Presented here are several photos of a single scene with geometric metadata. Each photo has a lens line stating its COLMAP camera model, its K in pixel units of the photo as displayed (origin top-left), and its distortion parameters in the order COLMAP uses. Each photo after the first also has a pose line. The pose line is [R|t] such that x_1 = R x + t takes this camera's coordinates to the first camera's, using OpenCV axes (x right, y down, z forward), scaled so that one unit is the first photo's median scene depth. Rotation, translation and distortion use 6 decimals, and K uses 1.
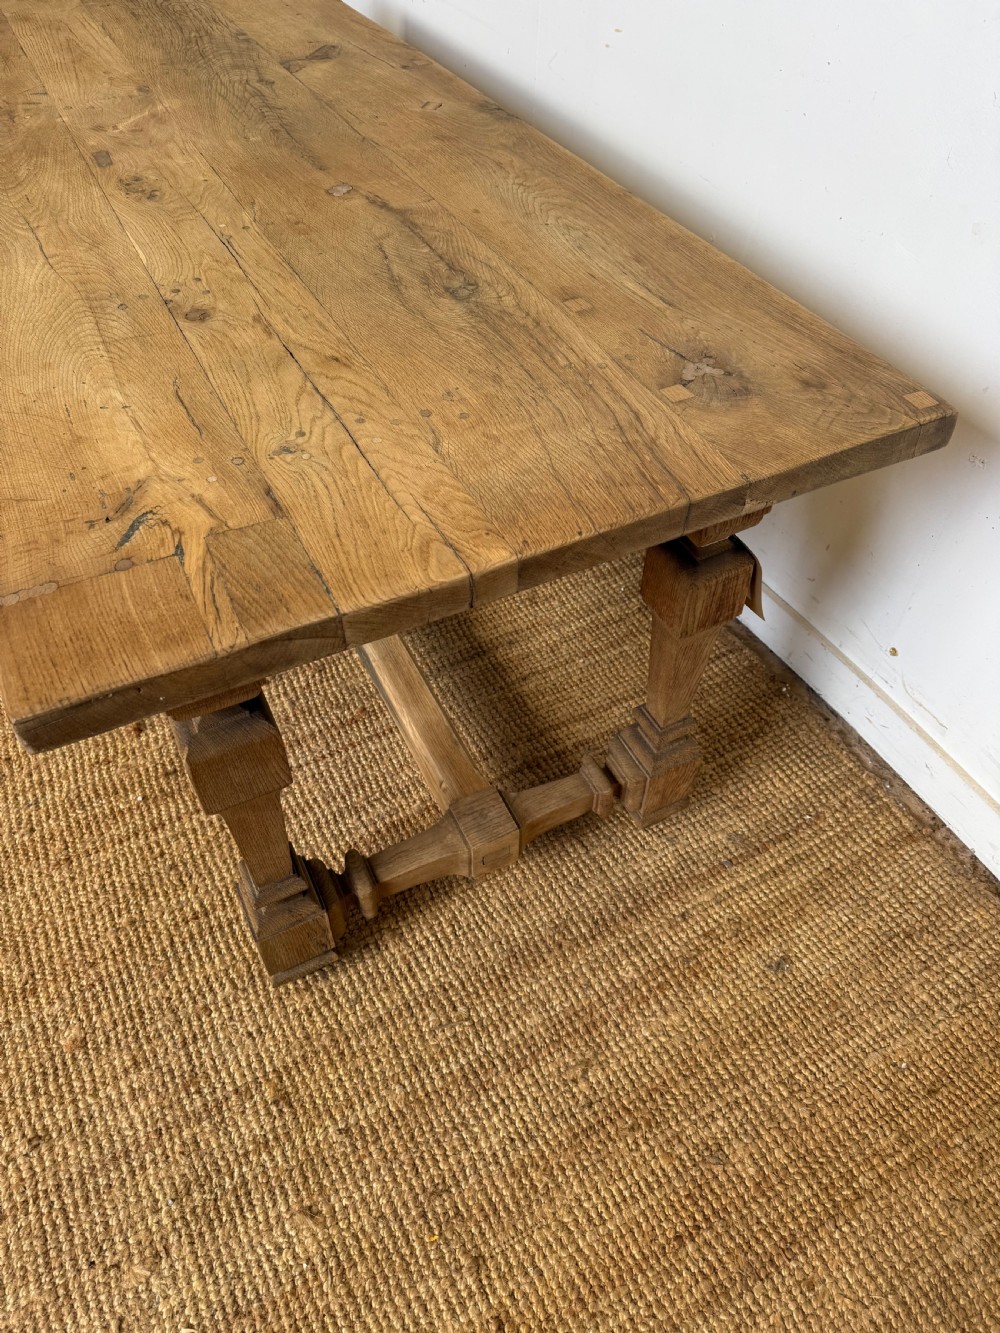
lens RADIAL K [[954.4, 0, 500.0], [0, 954.4, 666.5], [0, 0, 1]] dist [0.020665, -0.028693]
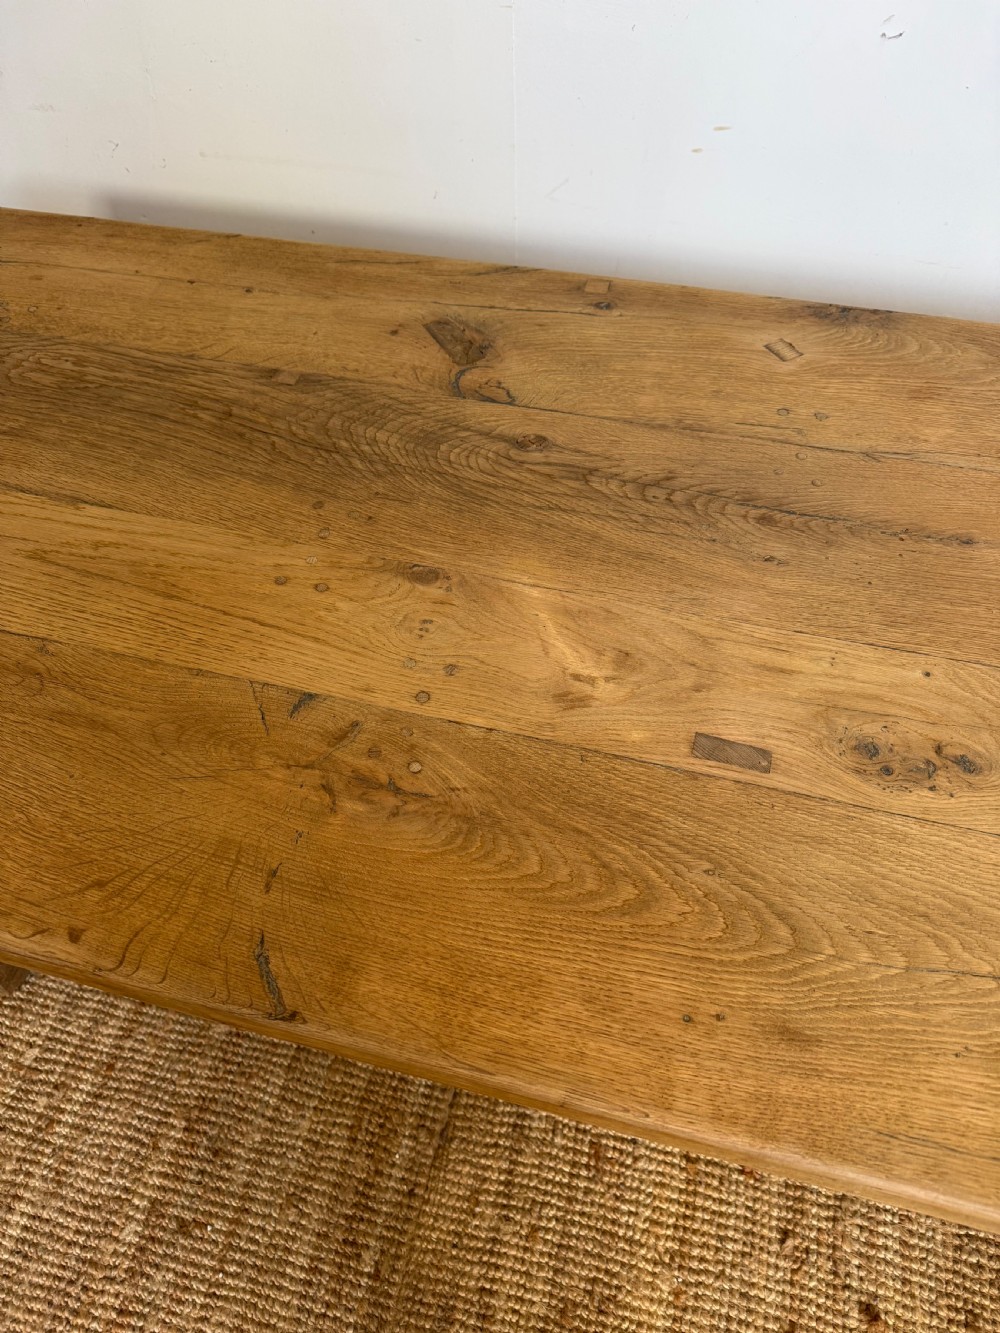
lens RADIAL K [[966.2, 0, 510.9], [0, 966.2, 666.8], [0, 0, 1]] dist [0.010330, -0.014666]
pose [[0.661839, -0.611434, 0.433725, -0.726624], [0.568213, 0.786561, 0.241776, -0.797040], [-0.488982, 0.086431, 0.868002, 0.615624]]
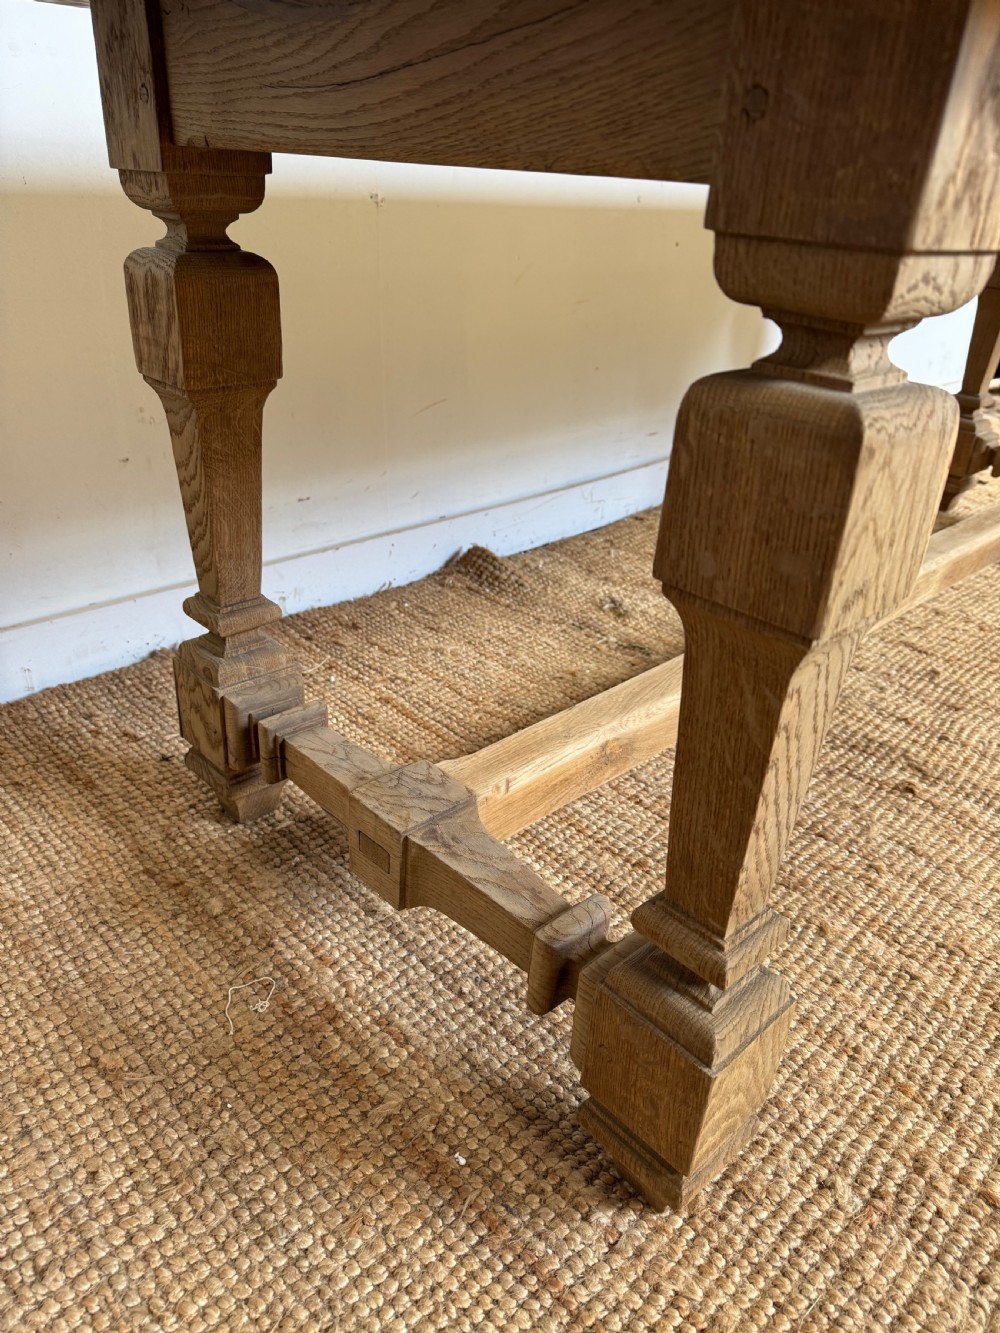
lens RADIAL K [[963.3, 0, 497.1], [0, 963.3, 668.9], [0, 0, 1]] dist [0.004052, -0.011142]
pose [[-0.296994, -0.463727, 0.834716, -1.136181], [0.662705, 0.529256, 0.529821, -1.082877], [-0.687471, 0.710524, 0.150129, 1.678219]]
